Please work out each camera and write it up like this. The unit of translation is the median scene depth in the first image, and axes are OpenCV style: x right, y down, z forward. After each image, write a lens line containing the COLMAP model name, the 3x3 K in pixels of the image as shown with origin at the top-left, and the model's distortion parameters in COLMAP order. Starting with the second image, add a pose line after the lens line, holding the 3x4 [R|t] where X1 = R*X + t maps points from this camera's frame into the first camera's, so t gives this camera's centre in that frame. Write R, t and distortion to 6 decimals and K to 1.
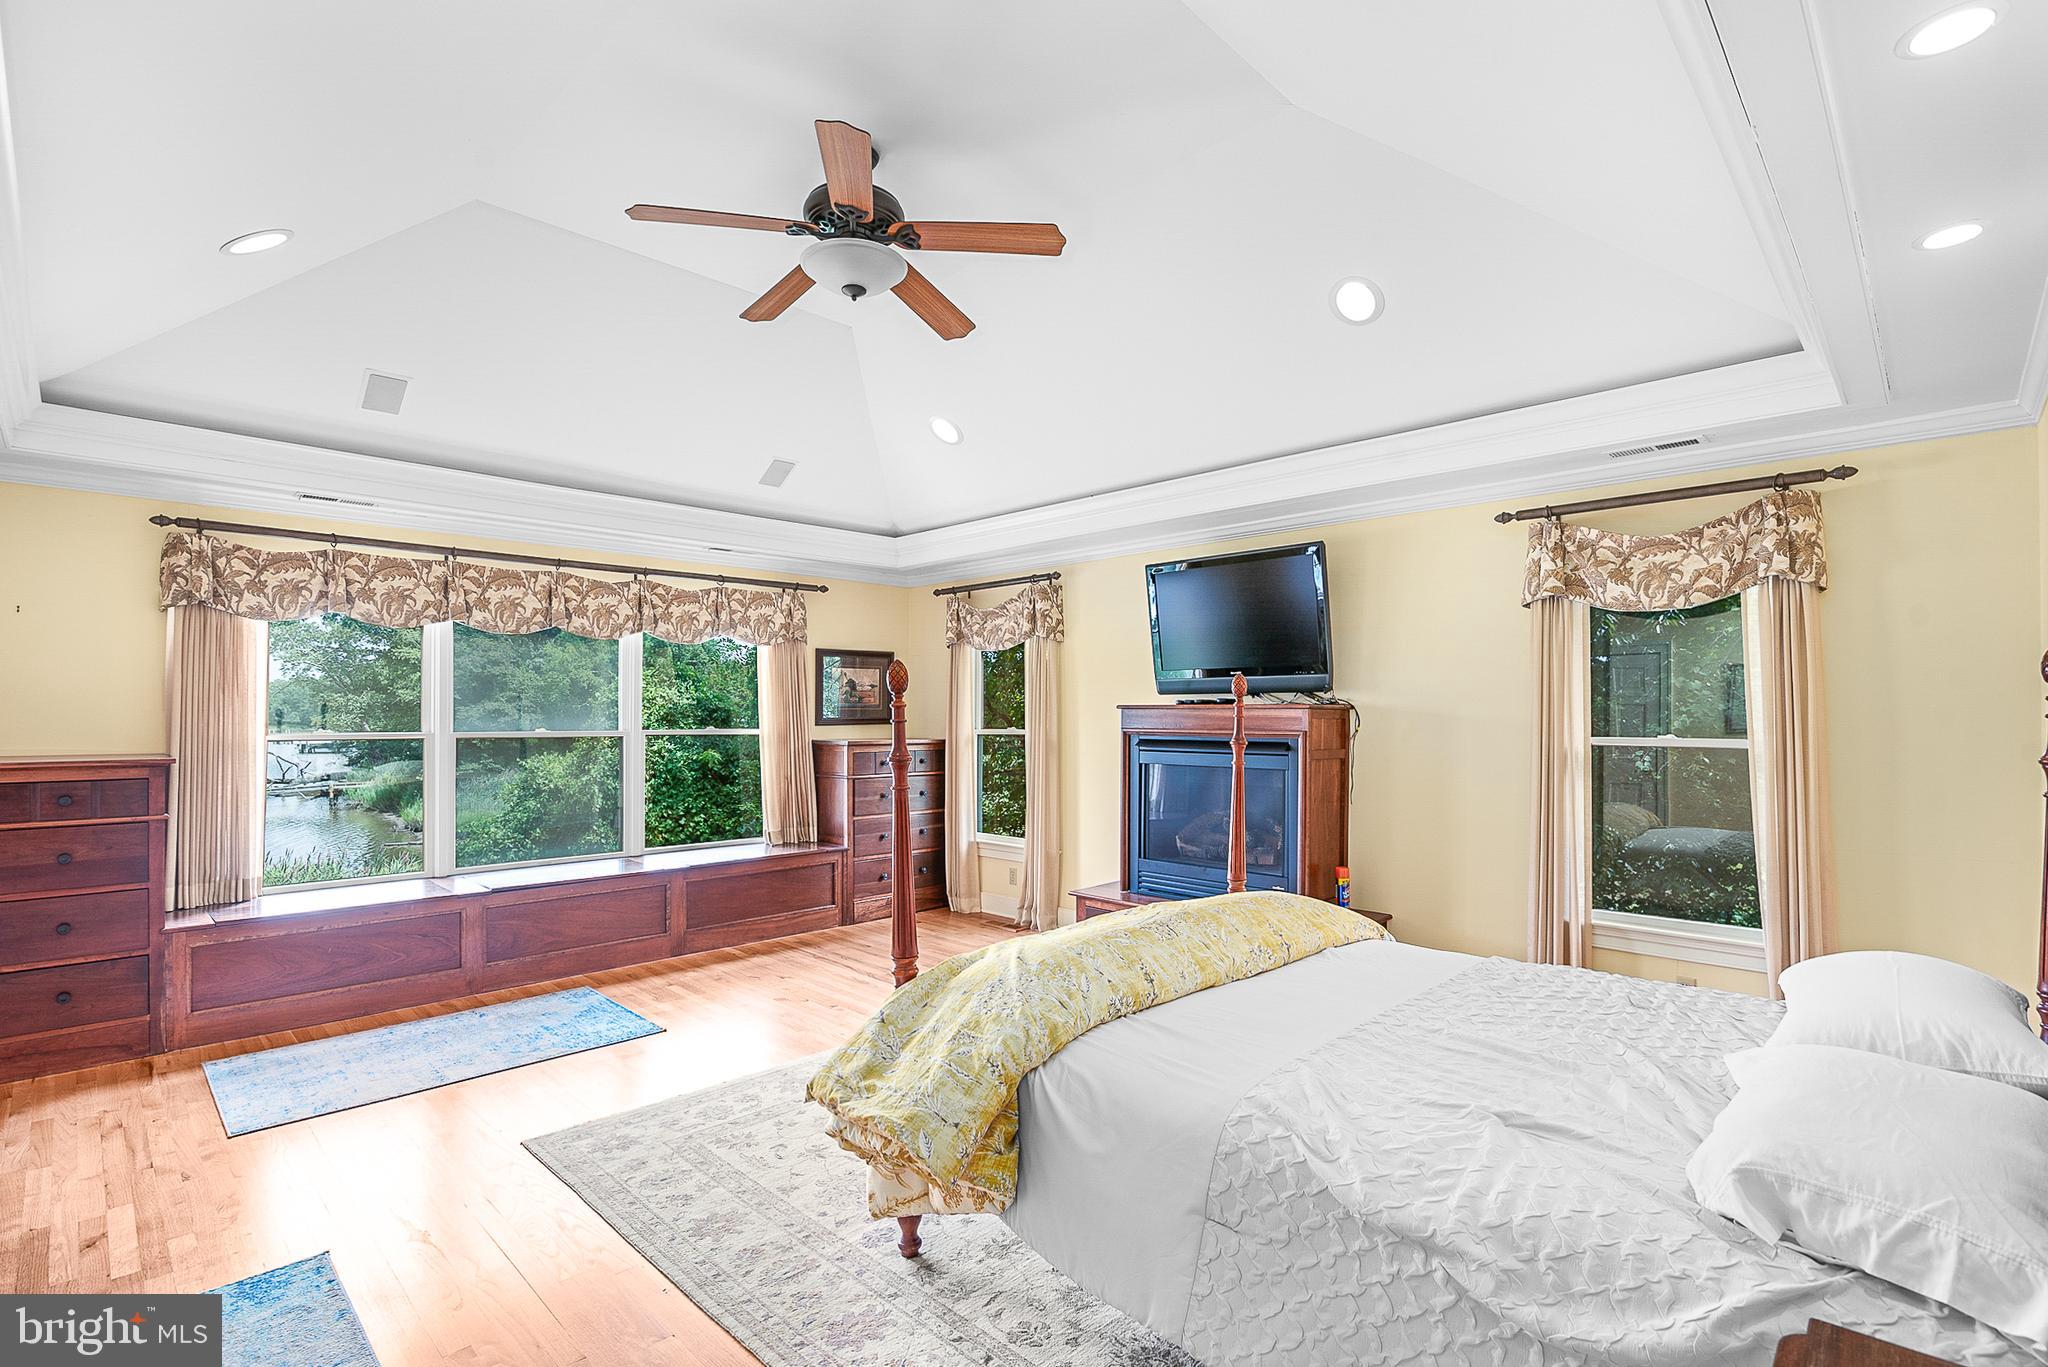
lens RADIAL K [[953.2, 0, 1008.6], [0, 953.2, 694.4], [0, 0, 1]] dist [-0.017923, -0.000843]
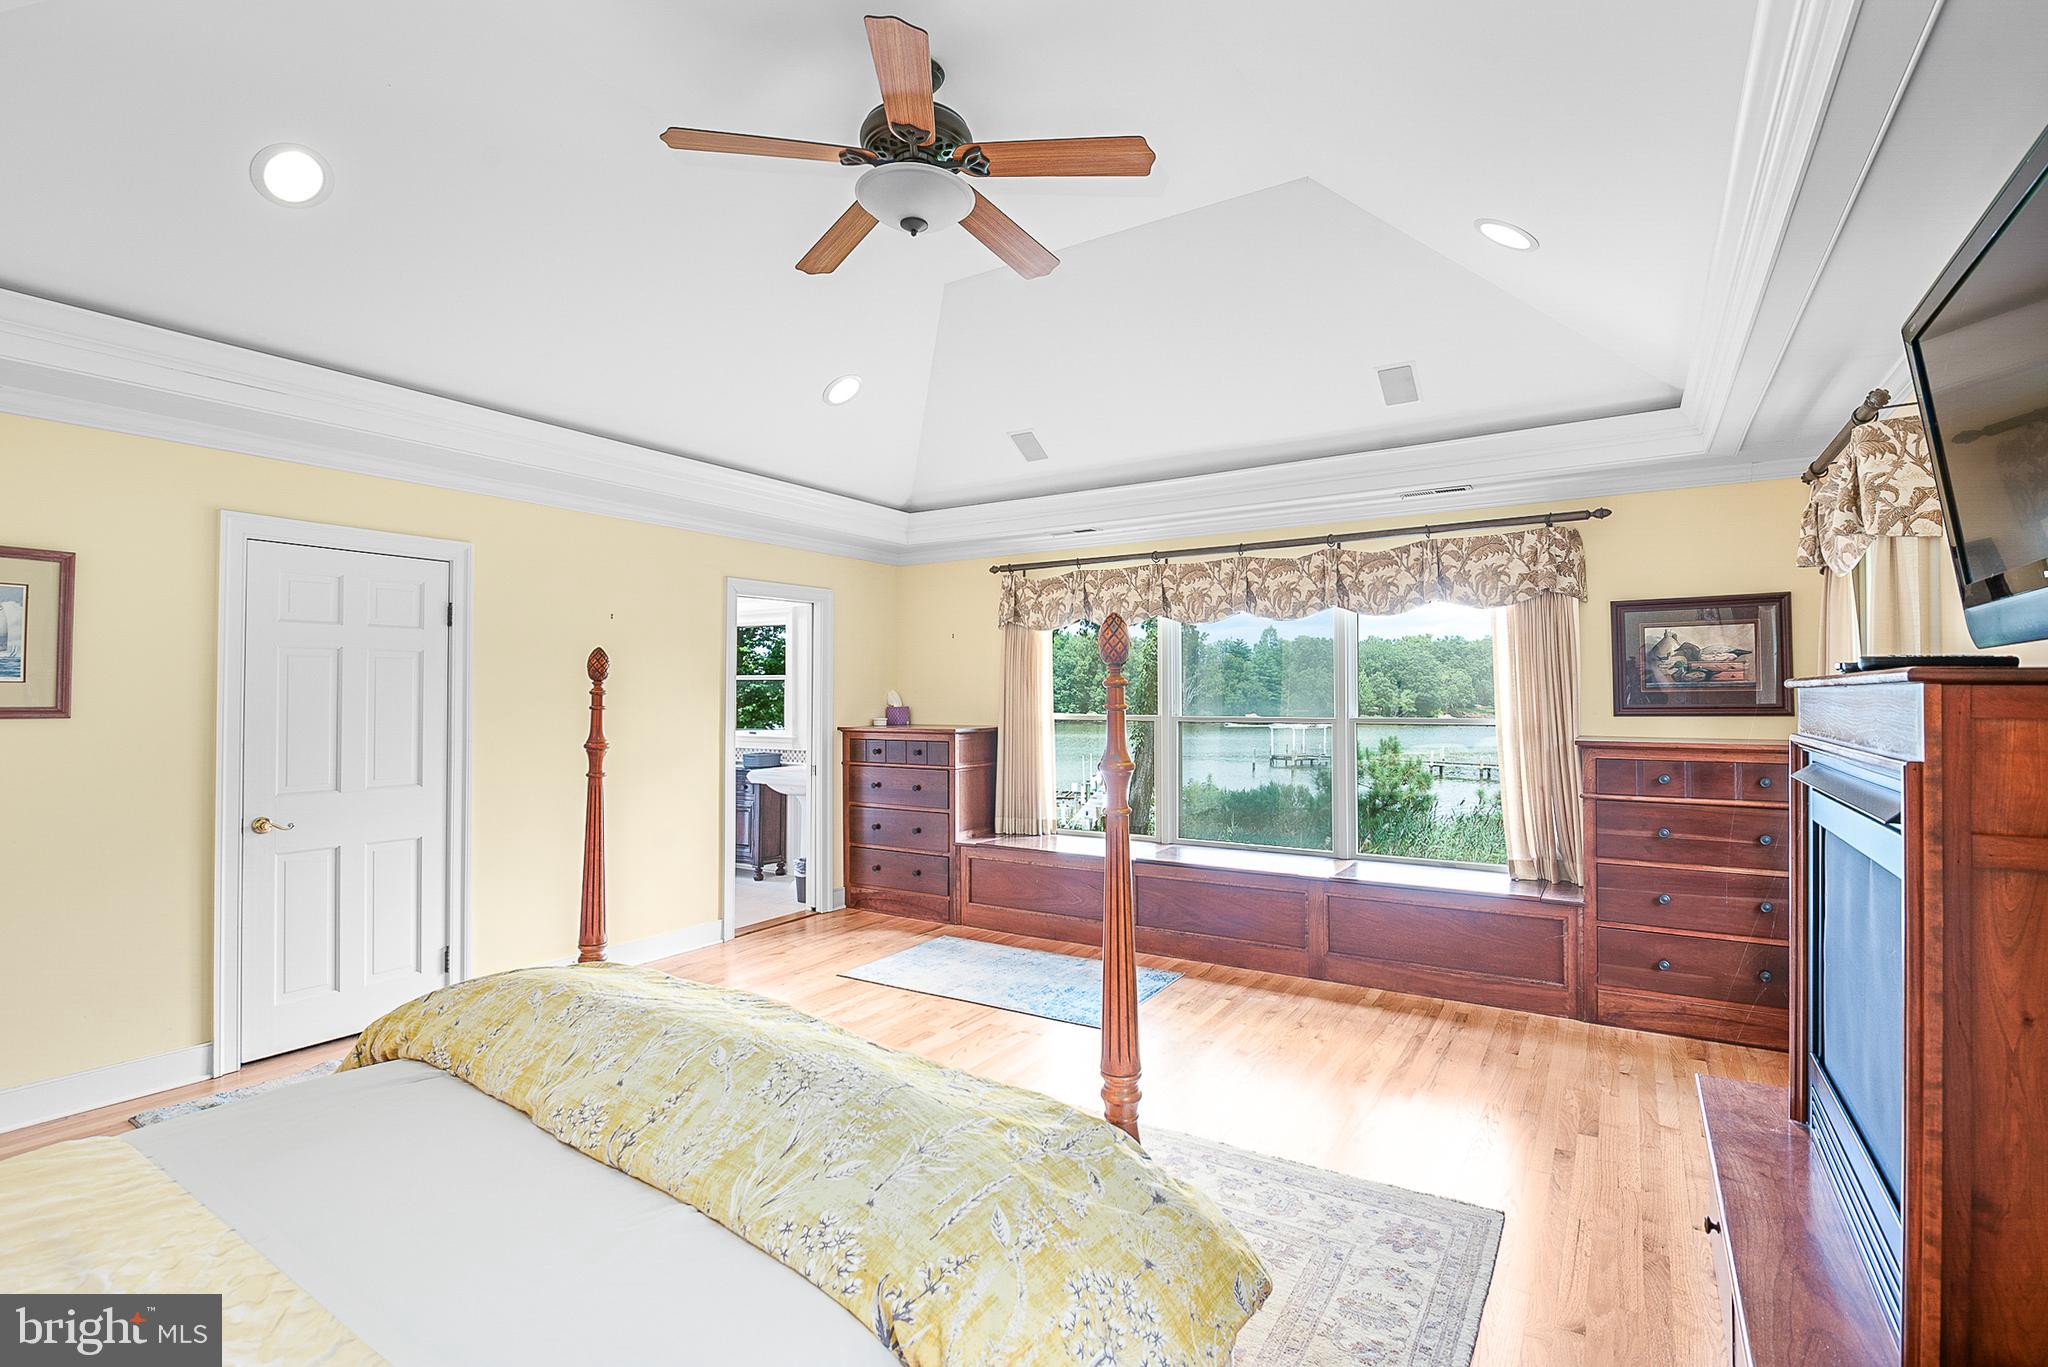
lens RADIAL K [[953.2, 0, 1011.6], [0, 953.2, 682.1], [0, 0, 1]] dist [-0.017923, -0.000843]
pose [[0.209754, -0.009549, -0.977707, 0.463707], [0.027581, 0.999612, -0.003846, -0.000851], [0.977365, -0.026159, 0.209936, 0.571573]]
